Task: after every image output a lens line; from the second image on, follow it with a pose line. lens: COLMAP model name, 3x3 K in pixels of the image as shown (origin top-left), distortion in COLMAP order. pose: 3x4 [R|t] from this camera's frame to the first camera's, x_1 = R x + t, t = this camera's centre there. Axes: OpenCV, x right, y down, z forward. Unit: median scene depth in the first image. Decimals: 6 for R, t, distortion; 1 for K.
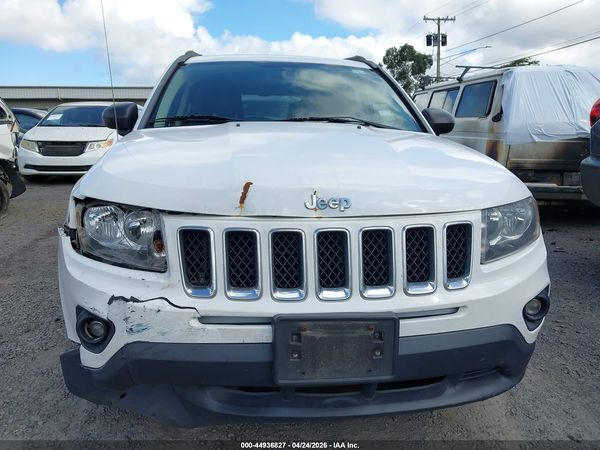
lens RADIAL K [[472.8, 0, 298.7], [0, 472.8, 227.9], [0, 0, 1]] dist [0.024661, -0.023404]
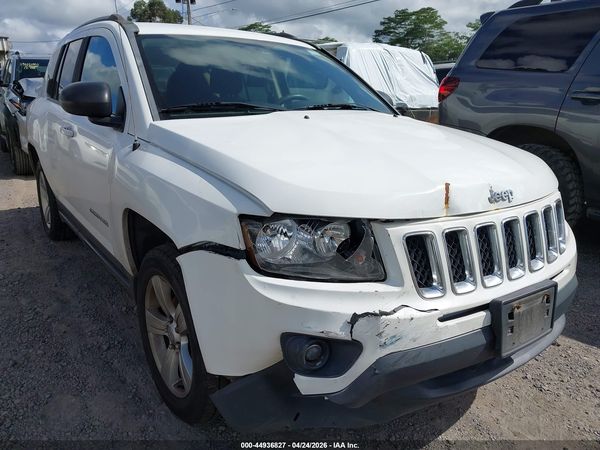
lens RADIAL K [[472.8, 0, 296.9], [0, 472.8, 226.1], [0, 0, 1]] dist [0.024661, -0.023404]
pose [[0.872160, -0.126024, 0.472710, -0.802545], [0.088931, 0.990993, 0.100119, -0.121573], [-0.481070, -0.045281, 0.875512, 0.196655]]
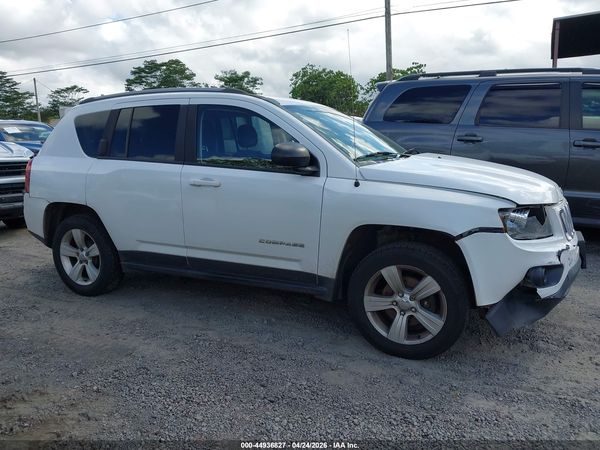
lens RADIAL K [[472.8, 0, 289.3], [0, 472.8, 226.7], [0, 0, 1]] dist [0.024661, -0.023404]
pose [[0.545183, -0.171694, 0.820547, -2.201793], [0.192462, 0.978292, 0.076827, -0.266586], [-0.815925, 0.116039, 0.566393, 0.687369]]
